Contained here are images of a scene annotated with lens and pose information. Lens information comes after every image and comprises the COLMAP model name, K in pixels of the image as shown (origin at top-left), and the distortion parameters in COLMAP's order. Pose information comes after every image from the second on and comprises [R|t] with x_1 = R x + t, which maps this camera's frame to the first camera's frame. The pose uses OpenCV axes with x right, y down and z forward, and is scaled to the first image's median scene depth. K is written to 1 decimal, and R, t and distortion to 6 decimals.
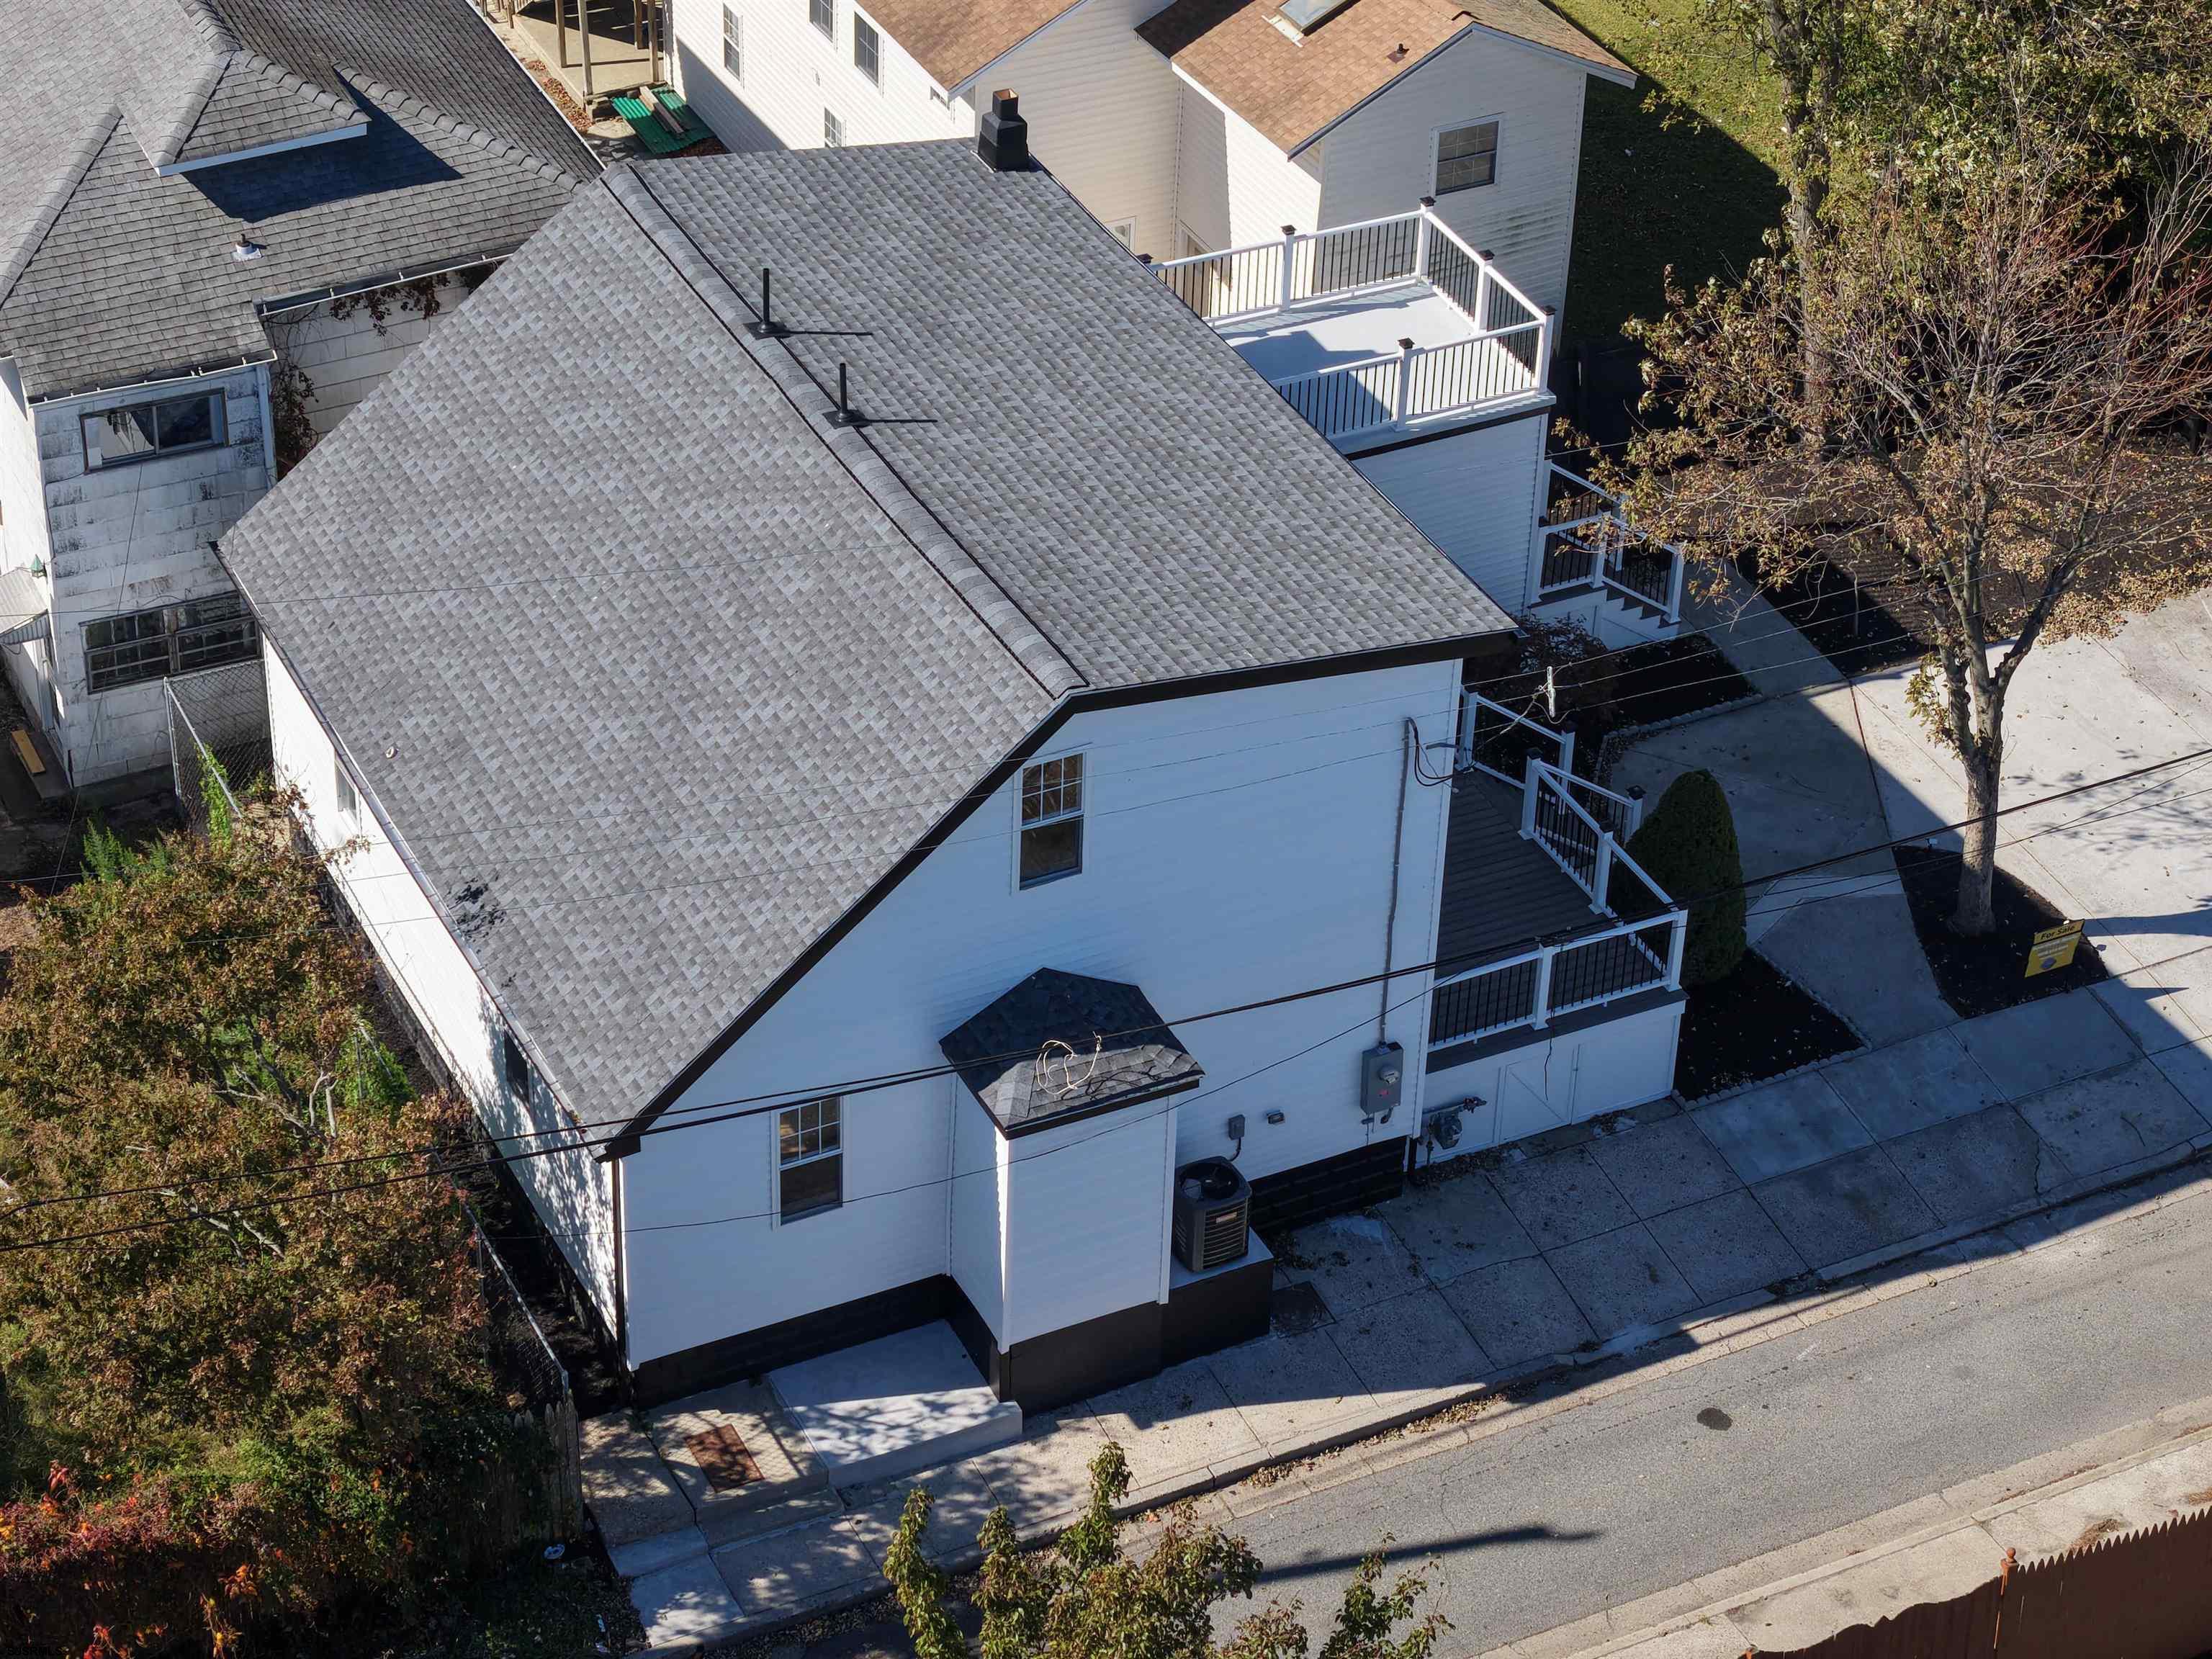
lens RADIAL K [[4682.9, 0, 1118.3], [0, 4682.9, 800.4], [0, 0, 1]] dist [-0.251301, 1.362205]
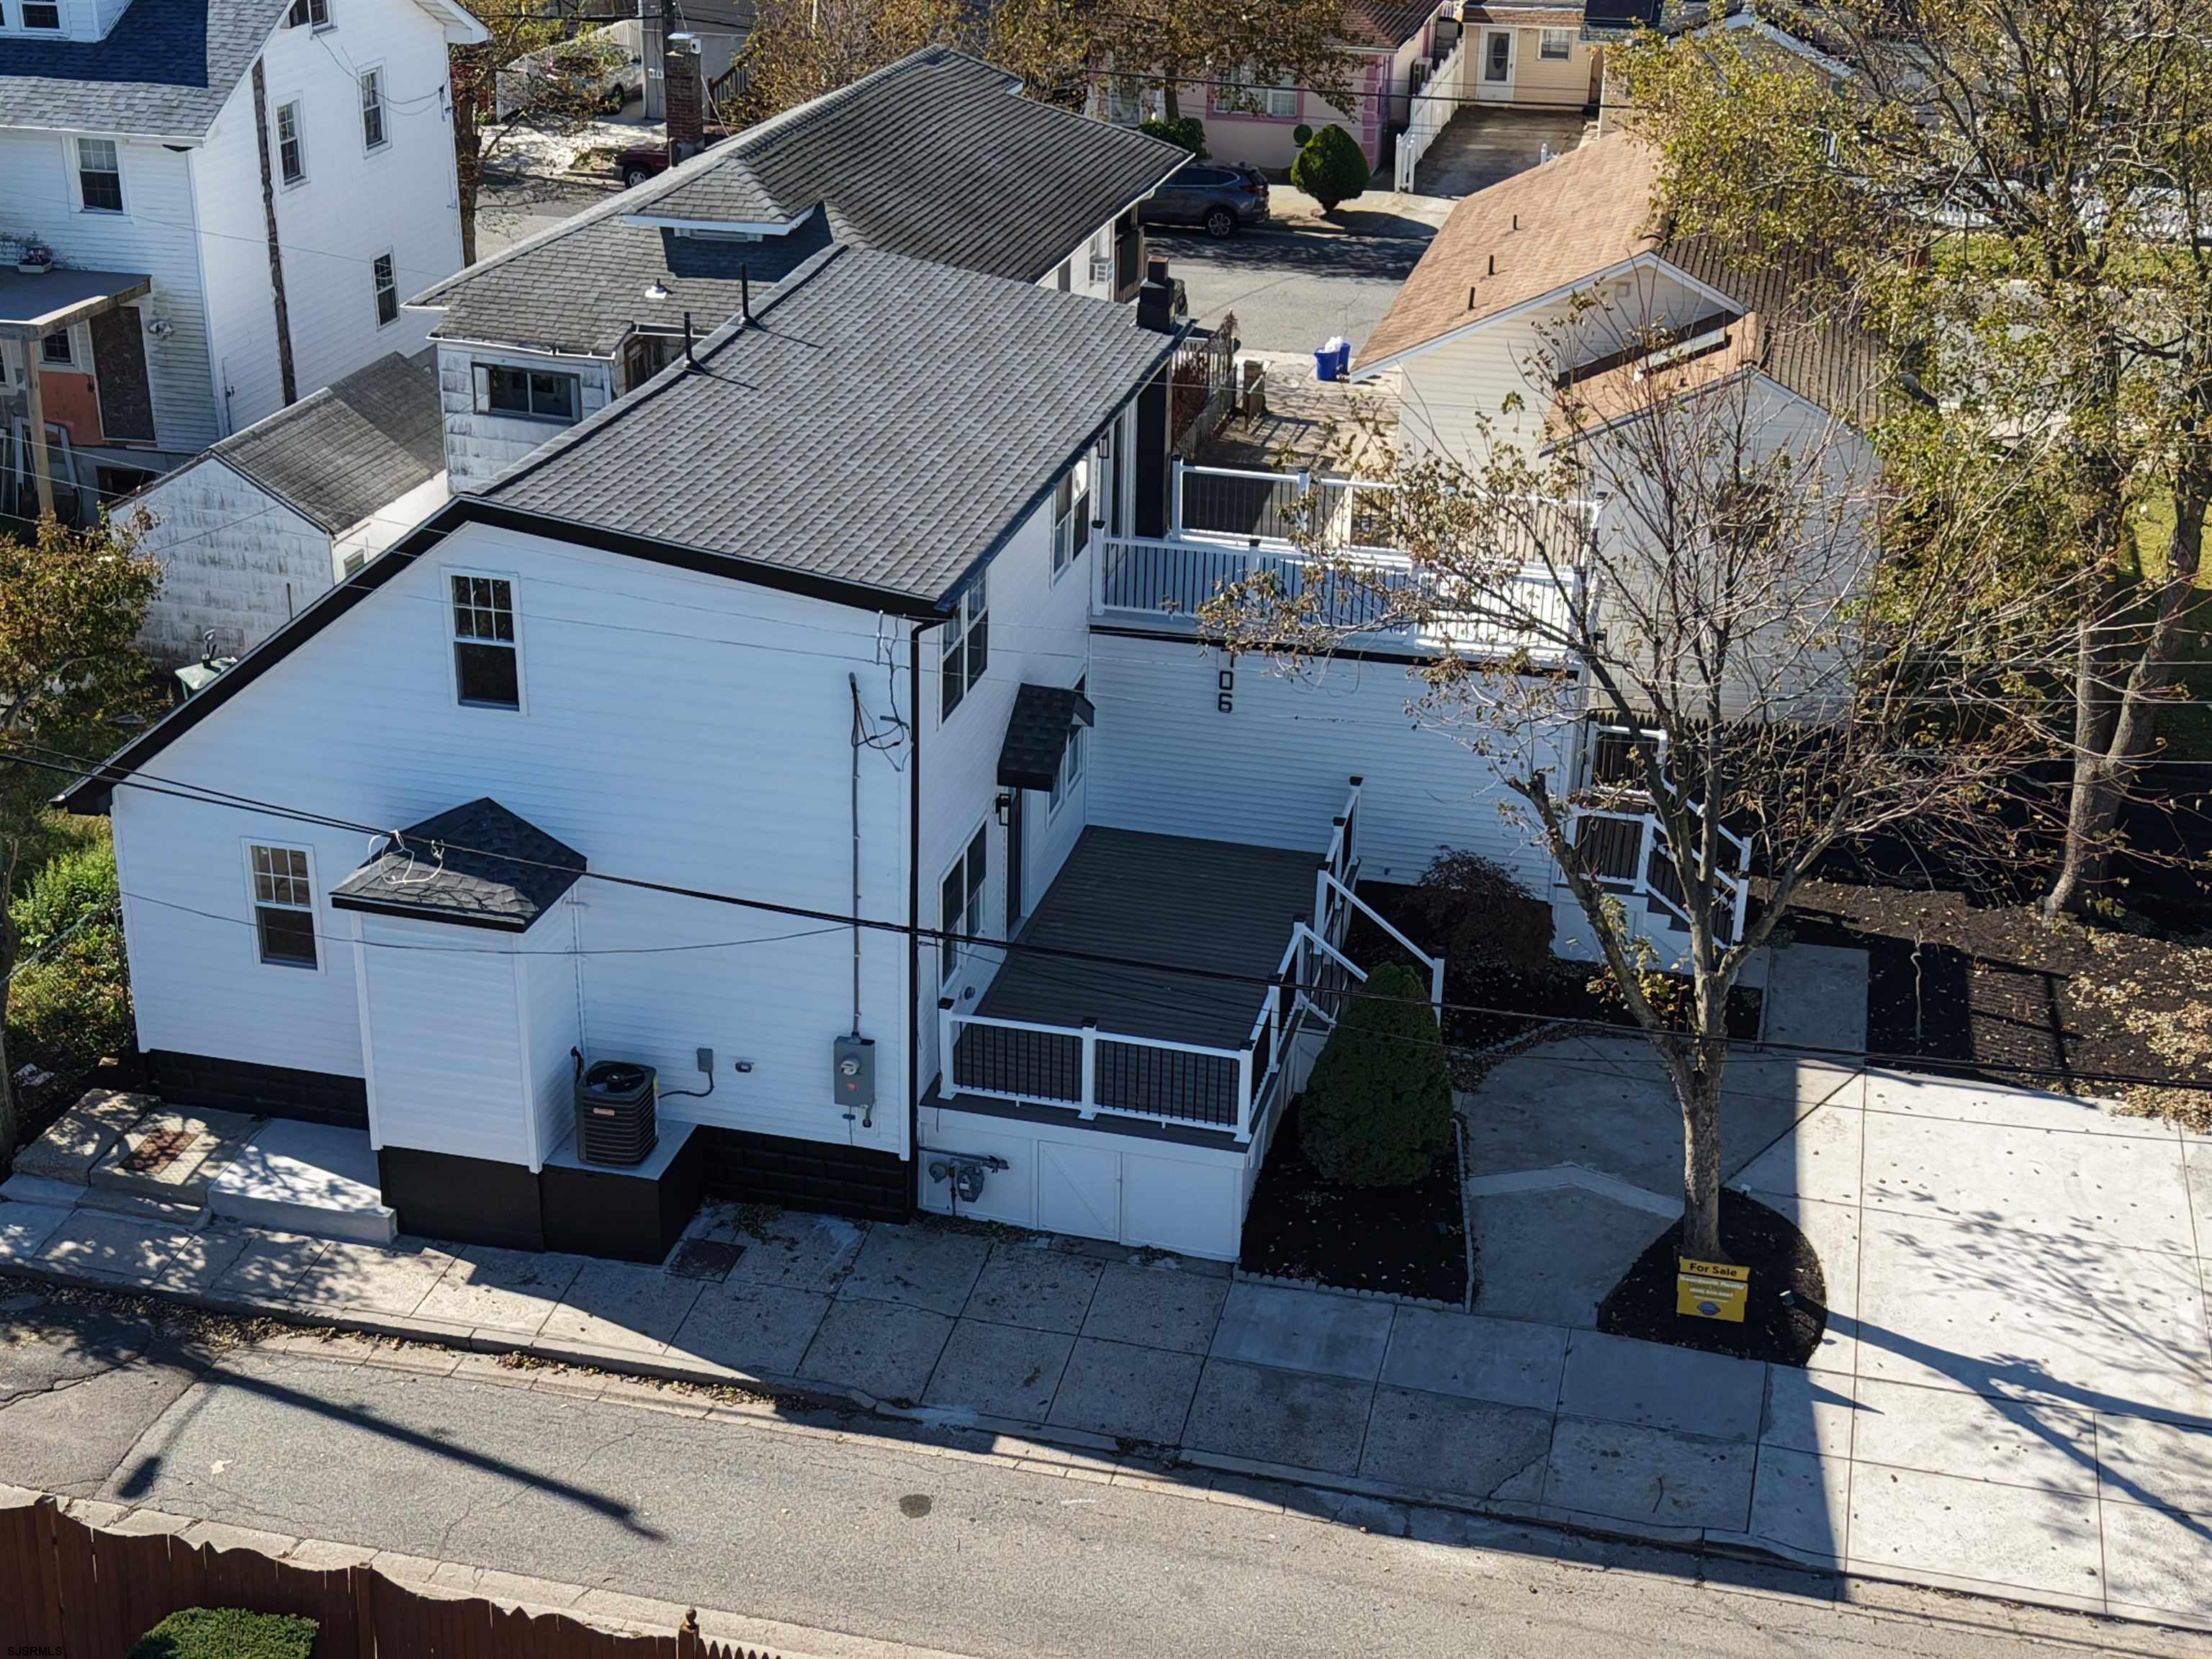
lens RADIAL K [[2927.7, 0, 1082.5], [0, 2927.7, 799.7], [0, 0, 1]] dist [0.211806, -0.727225]
pose [[0.757347, 0.243596, -0.605877, 0.460414], [-0.368957, 0.925153, -0.089234, 0.042993], [0.538792, 0.291123, 0.790538, 0.502070]]
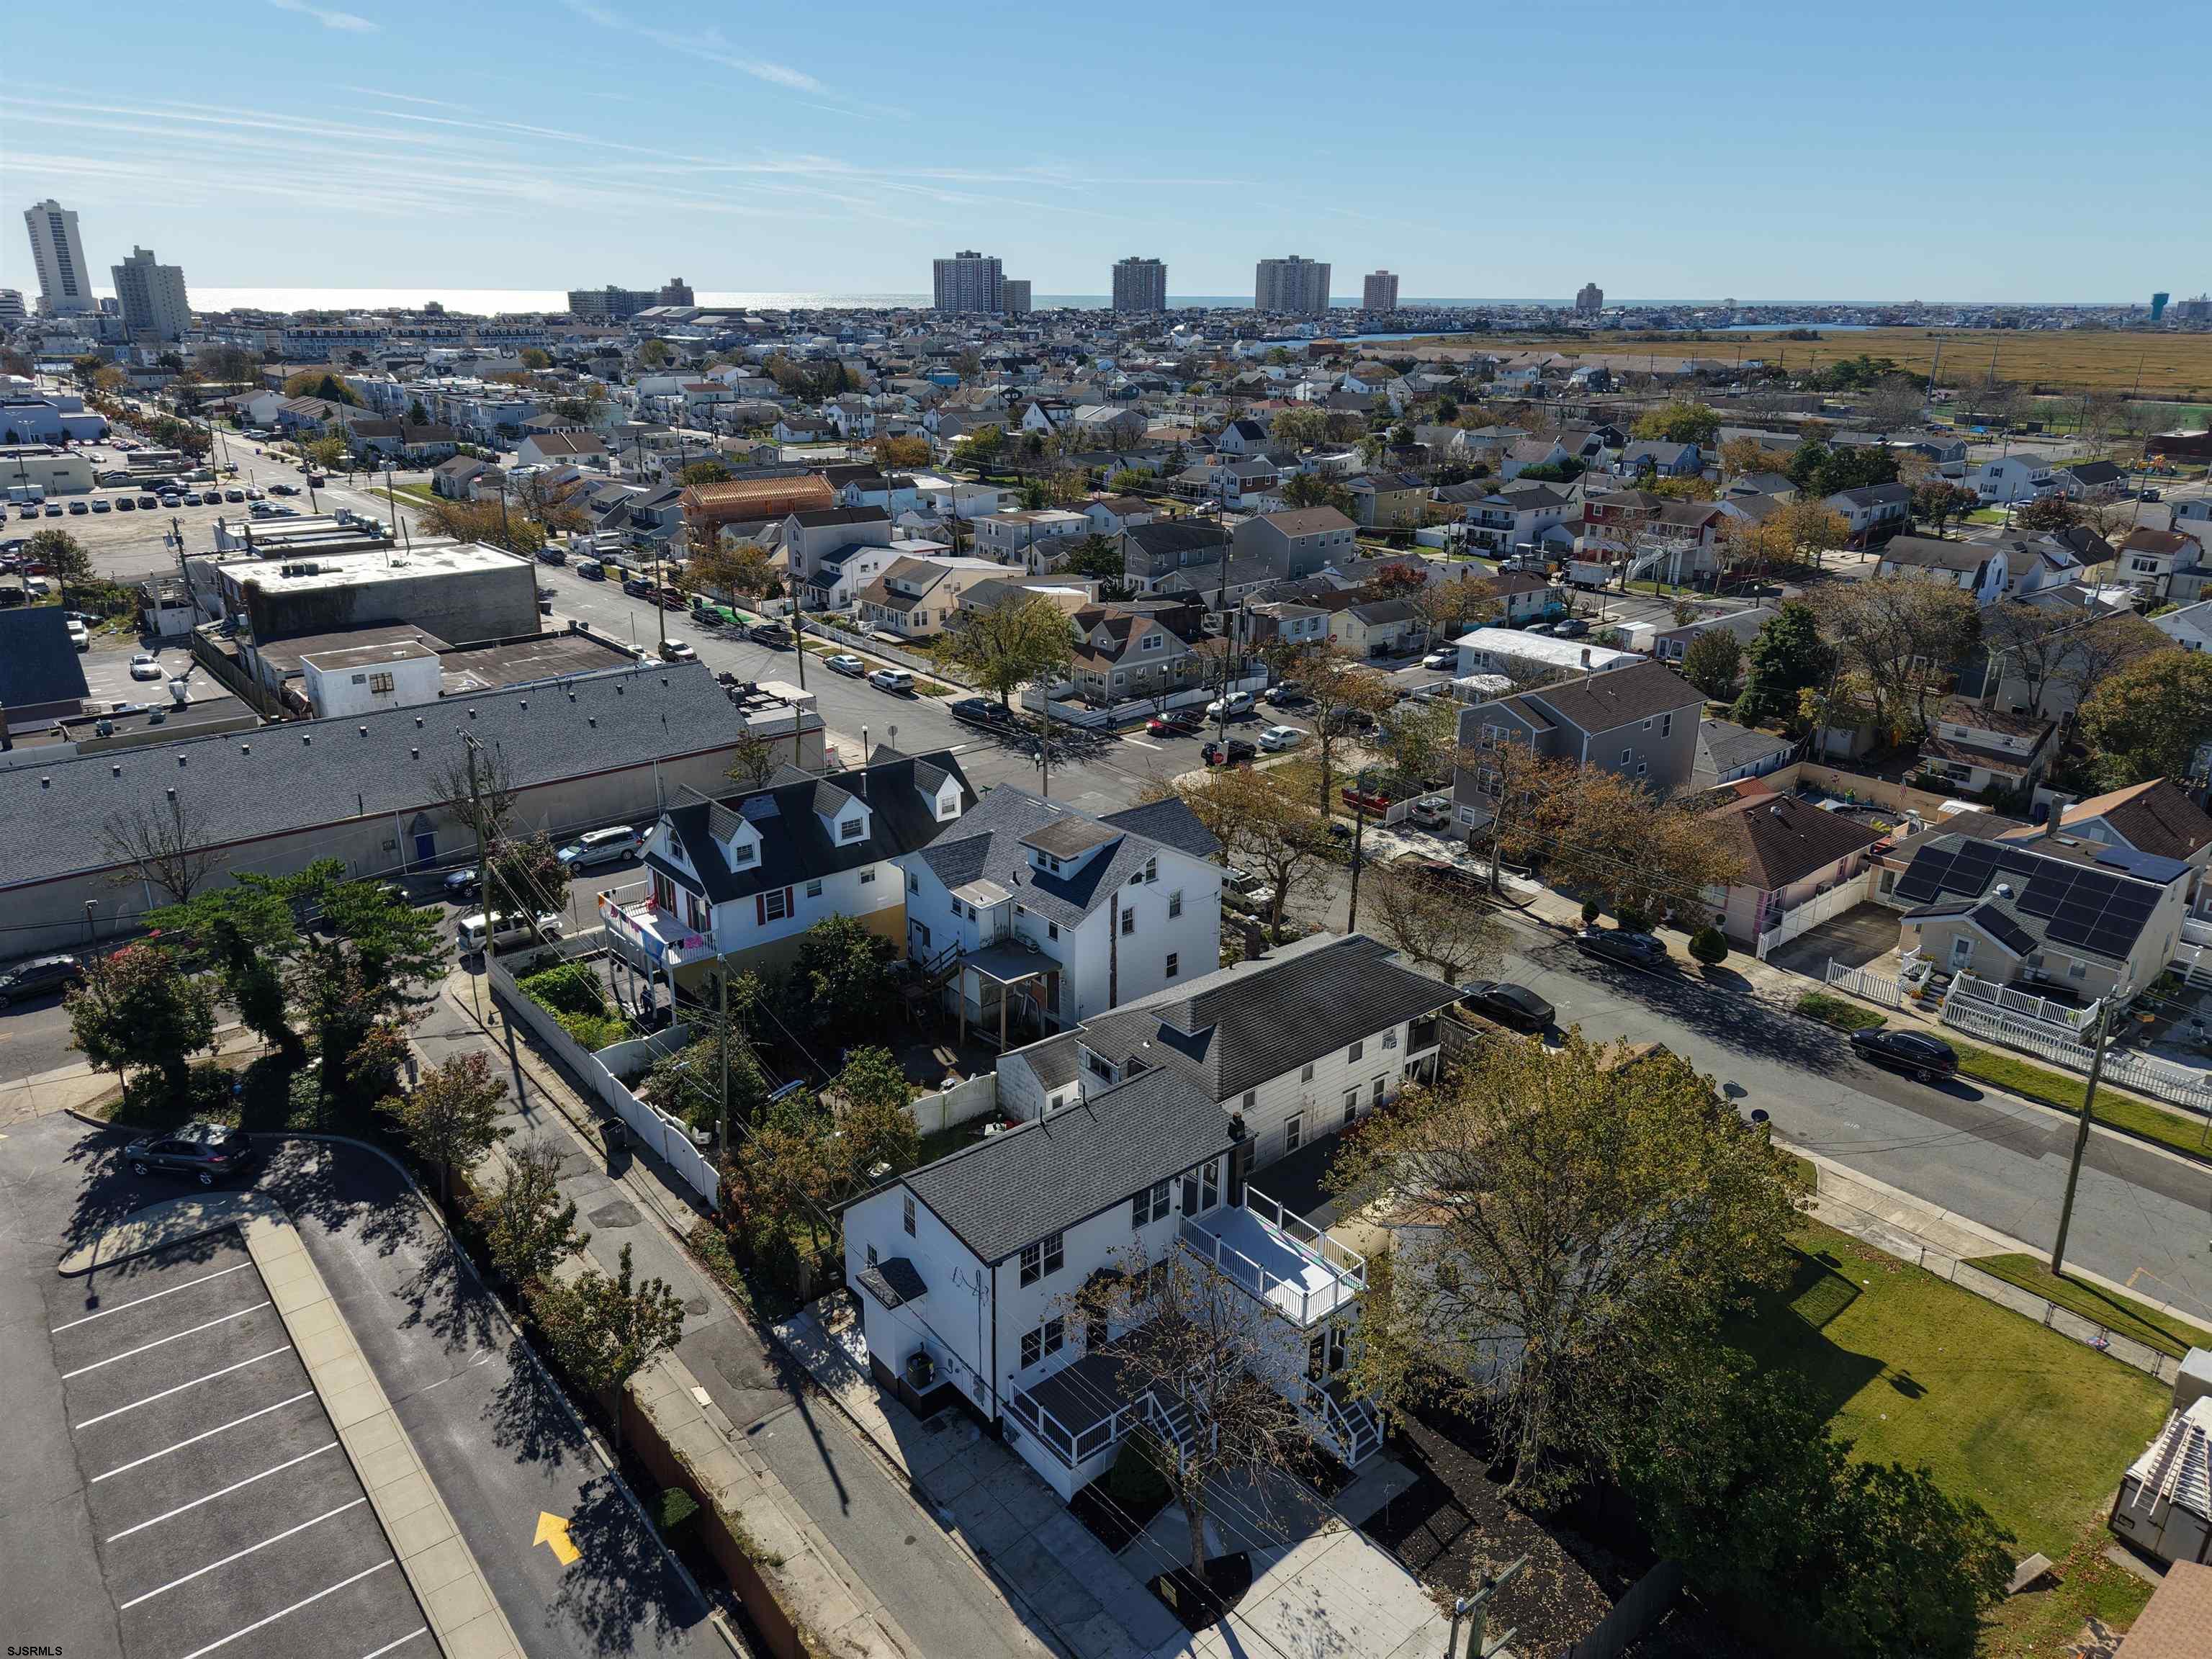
lens RADIAL K [[1478.0, 0, 1091.2], [0, 1478.0, 819.7], [0, 0, 1]] dist [0.022755, -0.022650]
pose [[0.226844, 0.301137, -0.926206, 0.860658], [-0.557909, 0.819679, 0.129860, -0.413688], [0.798298, 0.487280, 0.353946, 0.524084]]
